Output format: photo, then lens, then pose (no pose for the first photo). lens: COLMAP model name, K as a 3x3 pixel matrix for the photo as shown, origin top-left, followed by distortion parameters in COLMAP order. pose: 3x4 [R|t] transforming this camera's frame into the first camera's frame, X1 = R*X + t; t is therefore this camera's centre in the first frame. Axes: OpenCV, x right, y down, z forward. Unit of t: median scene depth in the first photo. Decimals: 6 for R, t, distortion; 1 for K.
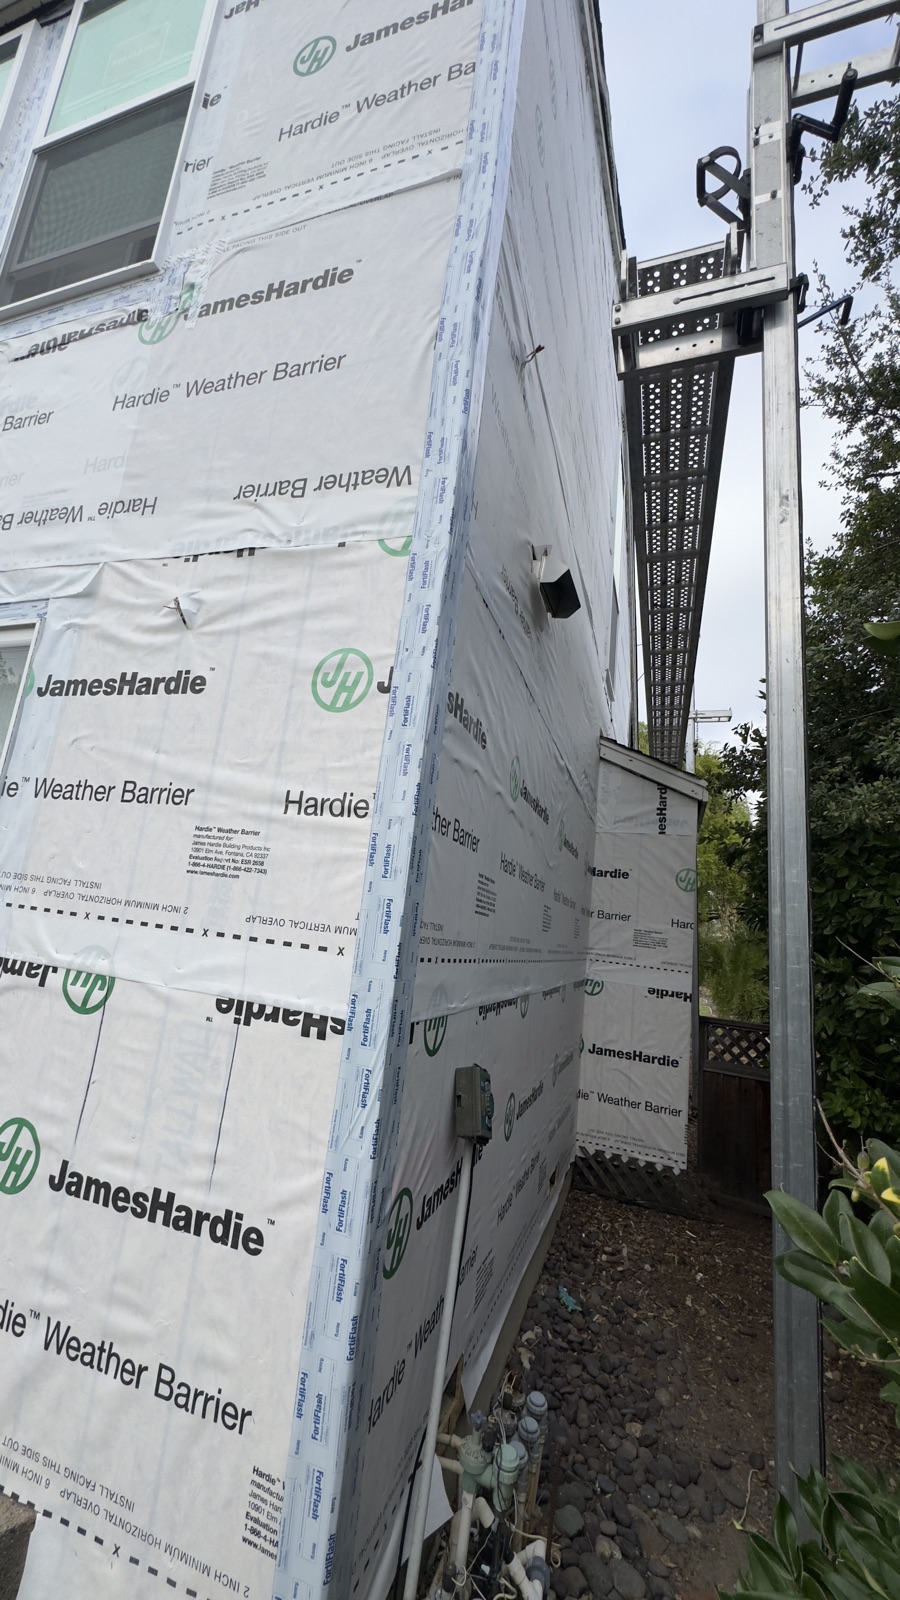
lens RADIAL K [[637.9, 0, 446.7], [0, 637.9, 799.4], [0, 0, 1]] dist [-0.004644, 0.000657]
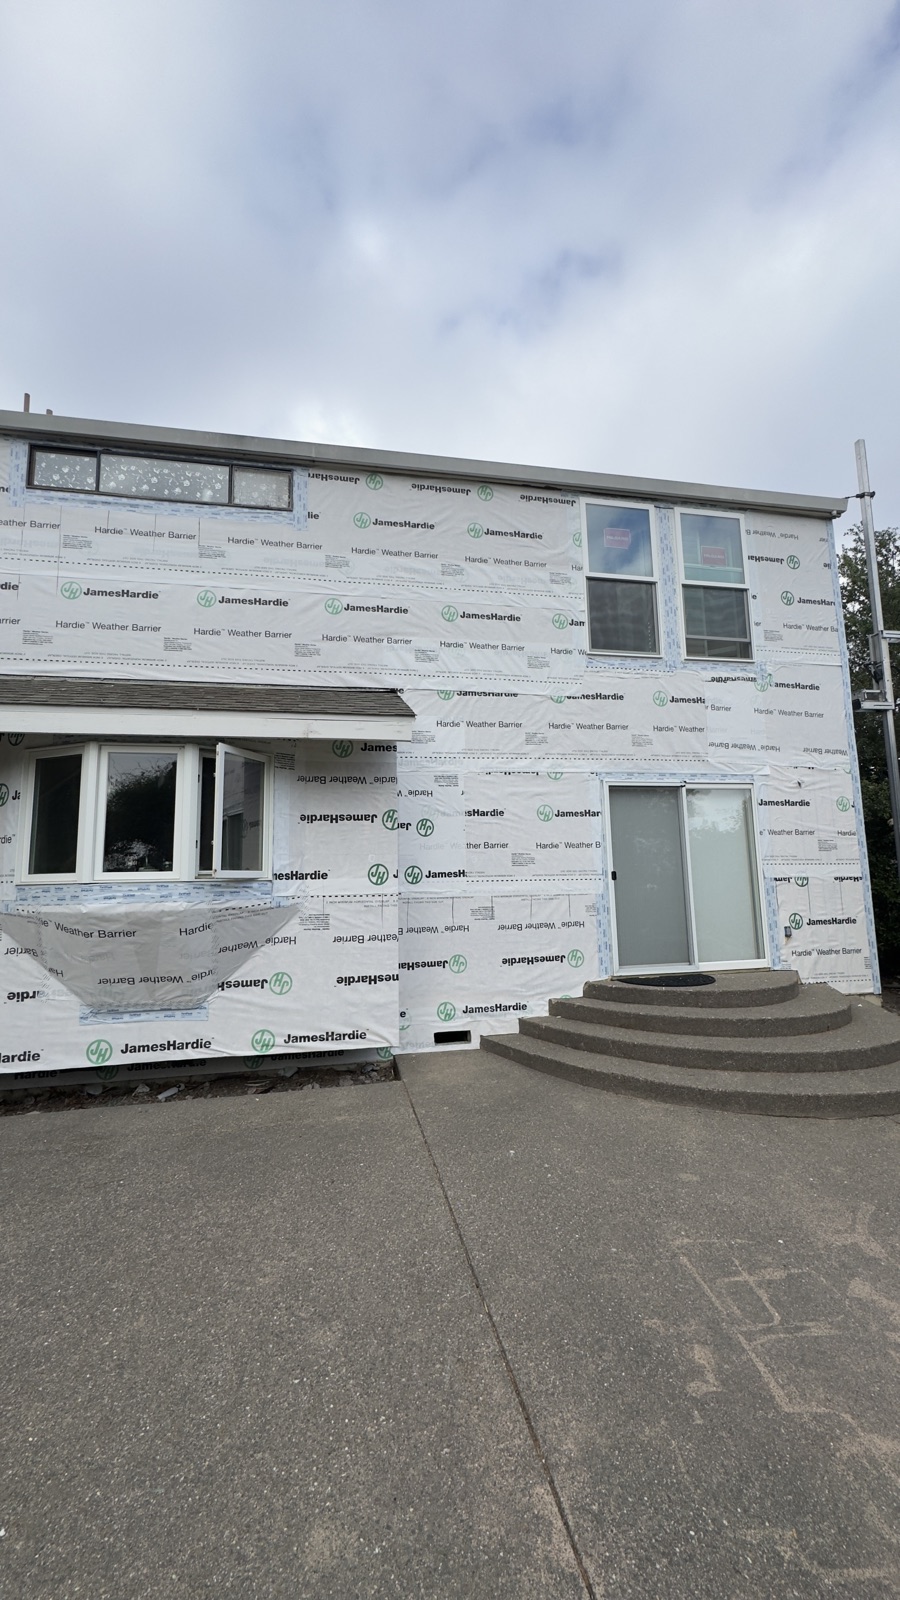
lens RADIAL K [[637.9, 0, 453.9], [0, 637.9, 794.6], [0, 0, 1]] dist [-0.004644, 0.000657]
pose [[0.861906, -0.055280, 0.504047, -4.629788], [0.006496, 0.995162, 0.098033, -0.691292], [-0.507027, -0.081220, 0.858095, -1.380871]]
